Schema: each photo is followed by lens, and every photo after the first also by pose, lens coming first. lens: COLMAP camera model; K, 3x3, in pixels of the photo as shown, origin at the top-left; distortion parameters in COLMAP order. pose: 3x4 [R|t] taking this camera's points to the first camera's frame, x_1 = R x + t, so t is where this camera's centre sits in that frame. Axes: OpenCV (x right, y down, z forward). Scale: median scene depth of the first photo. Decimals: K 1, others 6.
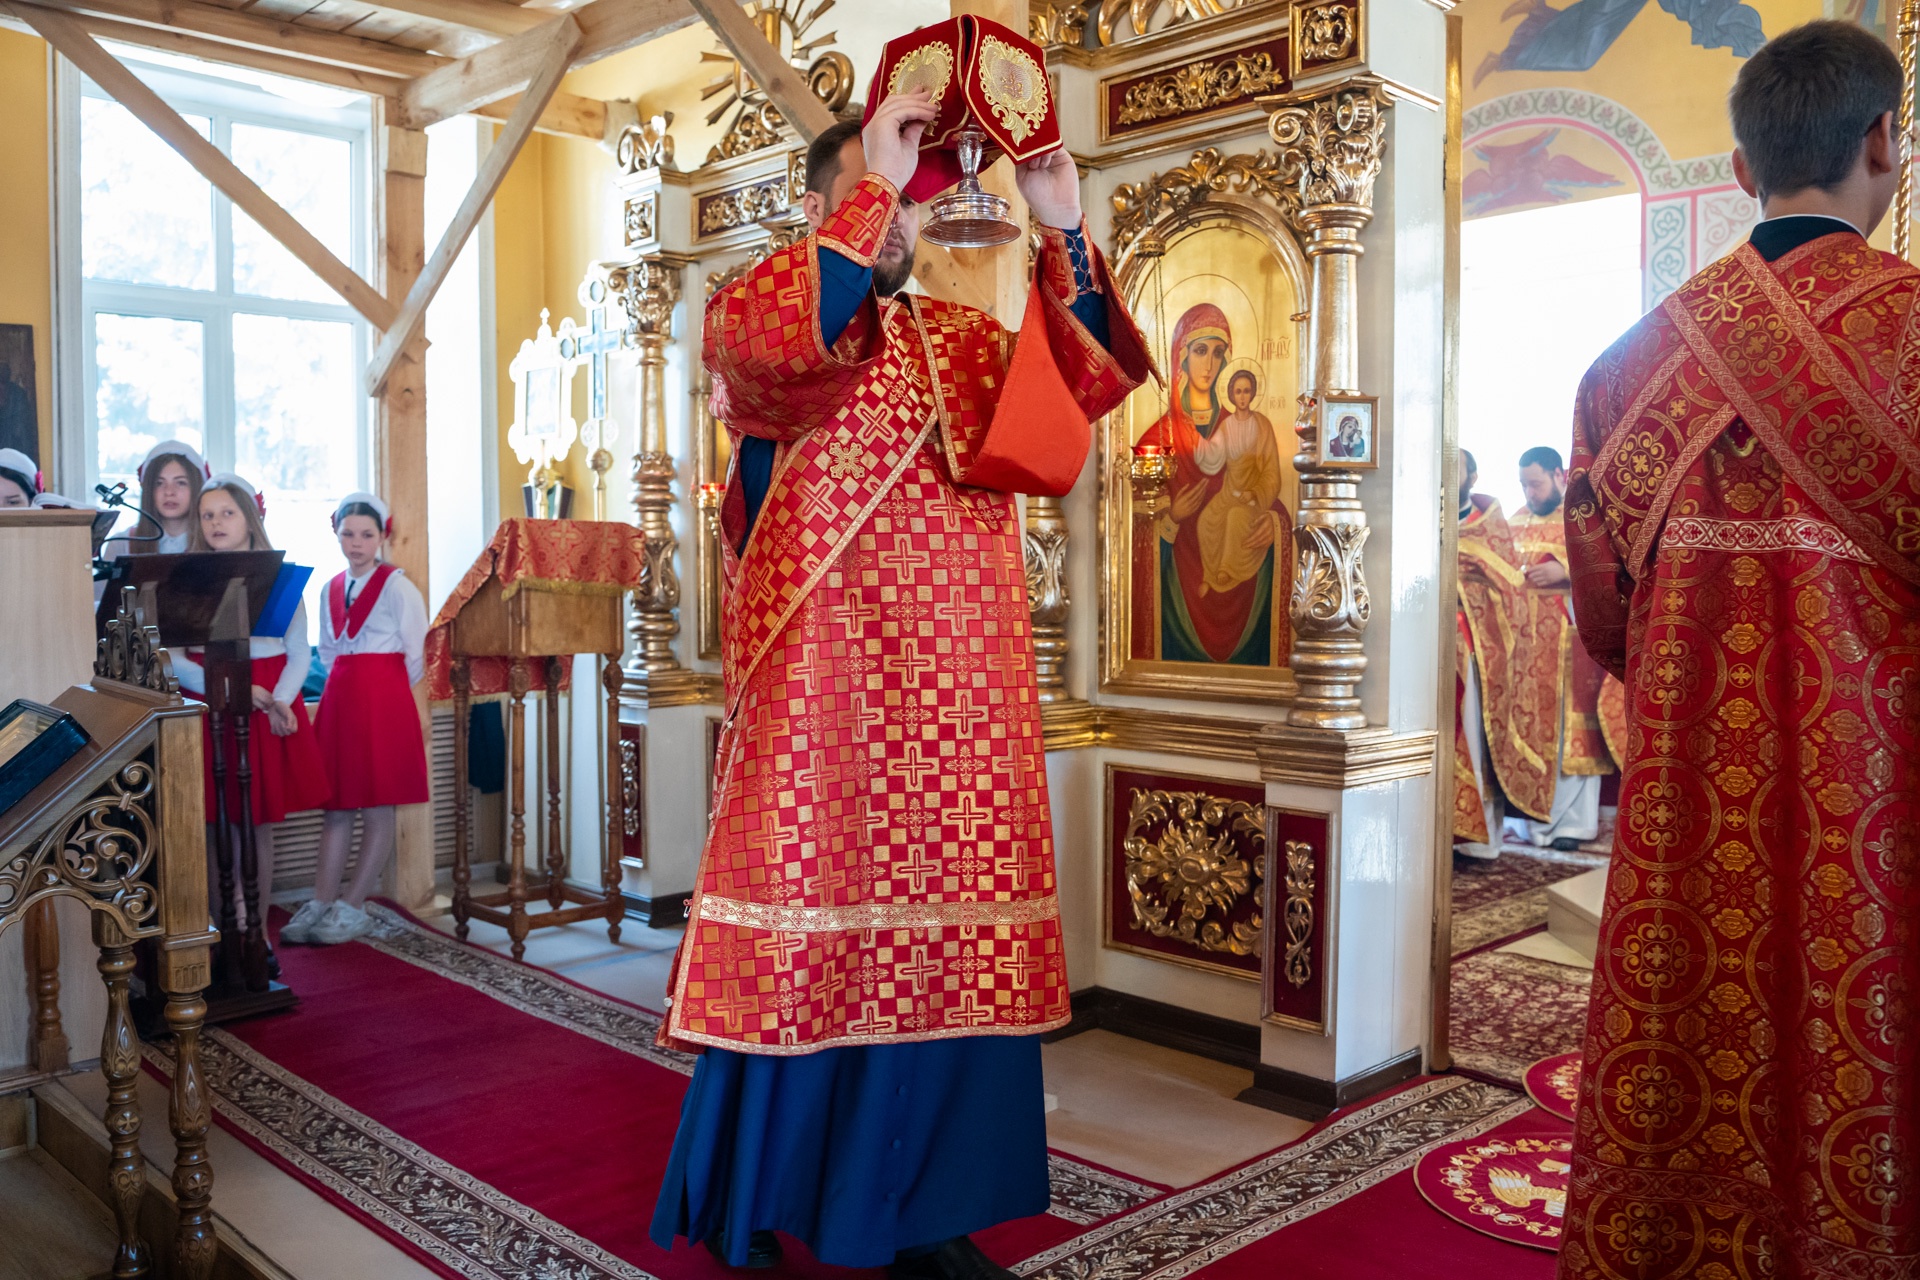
lens RADIAL K [[1584.0, 0, 968.4], [0, 1584.0, 633.0], [0, 0, 1]] dist [-0.100100, 0.056038]
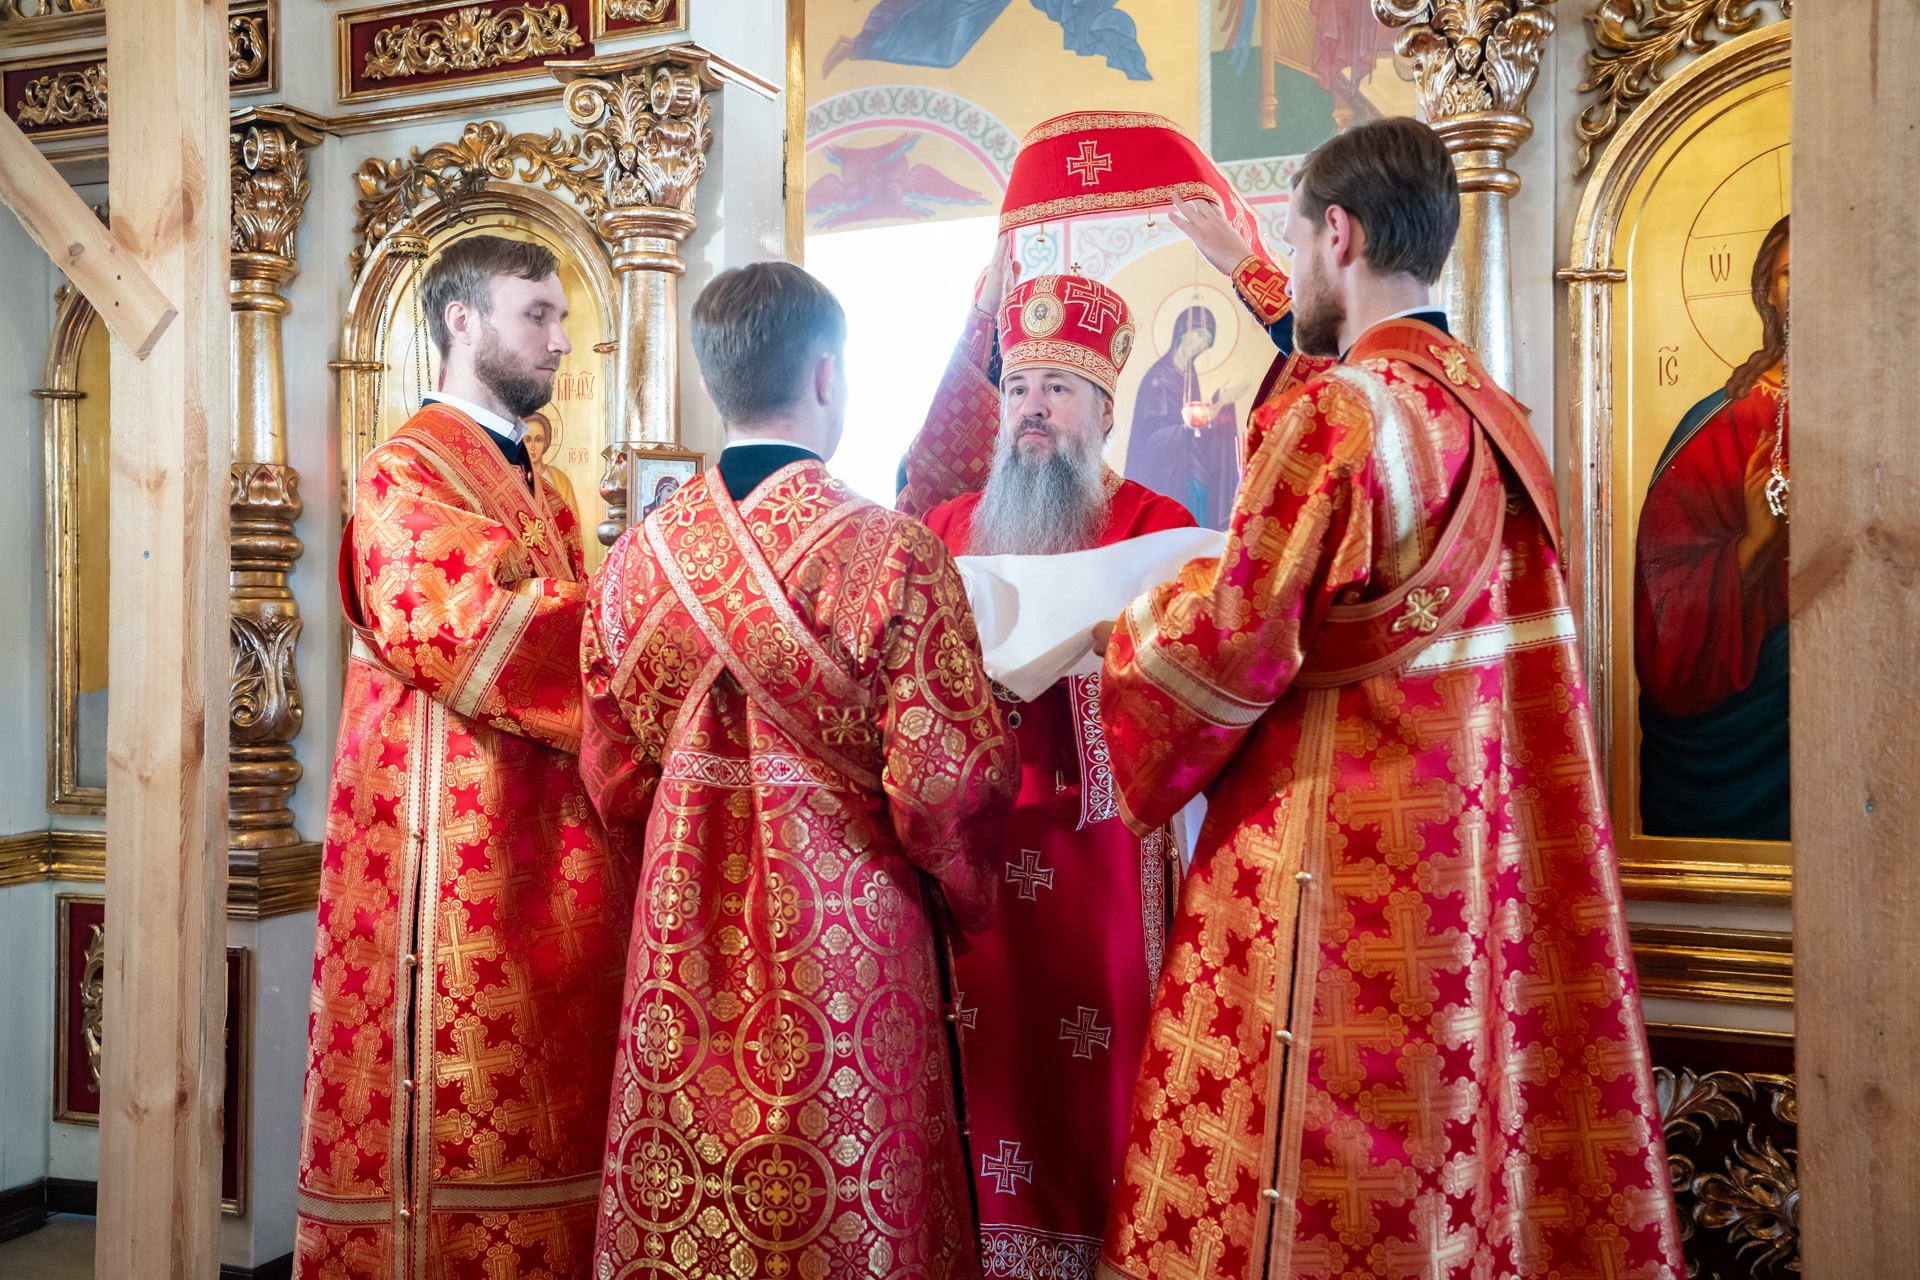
lens RADIAL K [[1926.6, 0, 973.1], [0, 1926.6, 641.0], [0, 0, 1]] dist [0.035375, 0.000000]
pose [[0.926485, -0.005170, 0.376295, 0.015596], [0.020910, 0.999068, -0.037755, -0.013048], [-0.375750, 0.042847, 0.925730, 0.038876]]
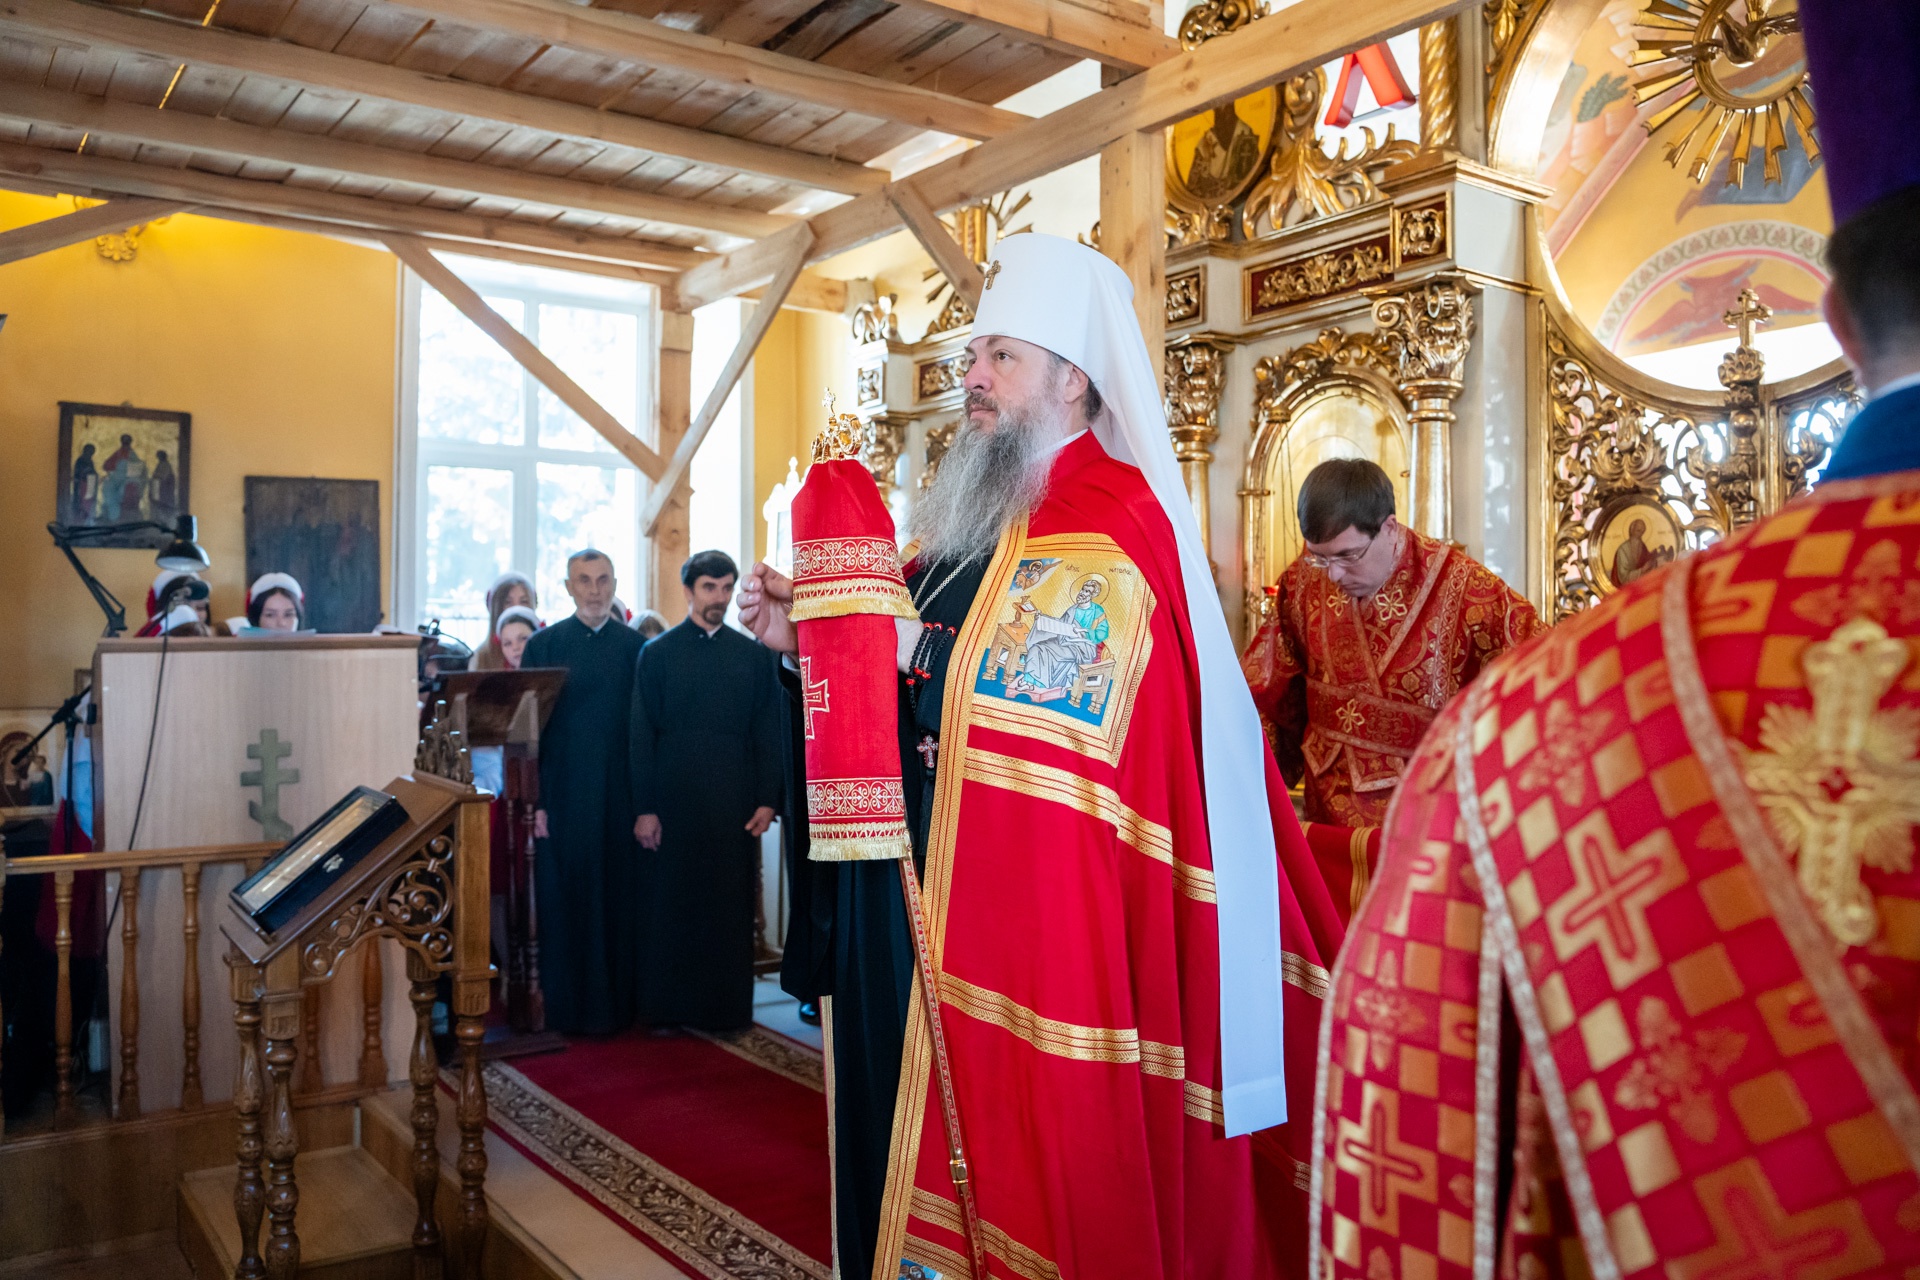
lens RADIAL K [[1514.5, 0, 958.7], [0, 1514.5, 642.3], [0, 0, 1]] dist [-0.102179, 0.008589]
pose [[0.985301, 0.002847, -0.170802, 0.072418], [-0.013784, 0.997926, -0.062877, -0.004601], [0.170269, 0.064307, 0.983297, -0.120186]]
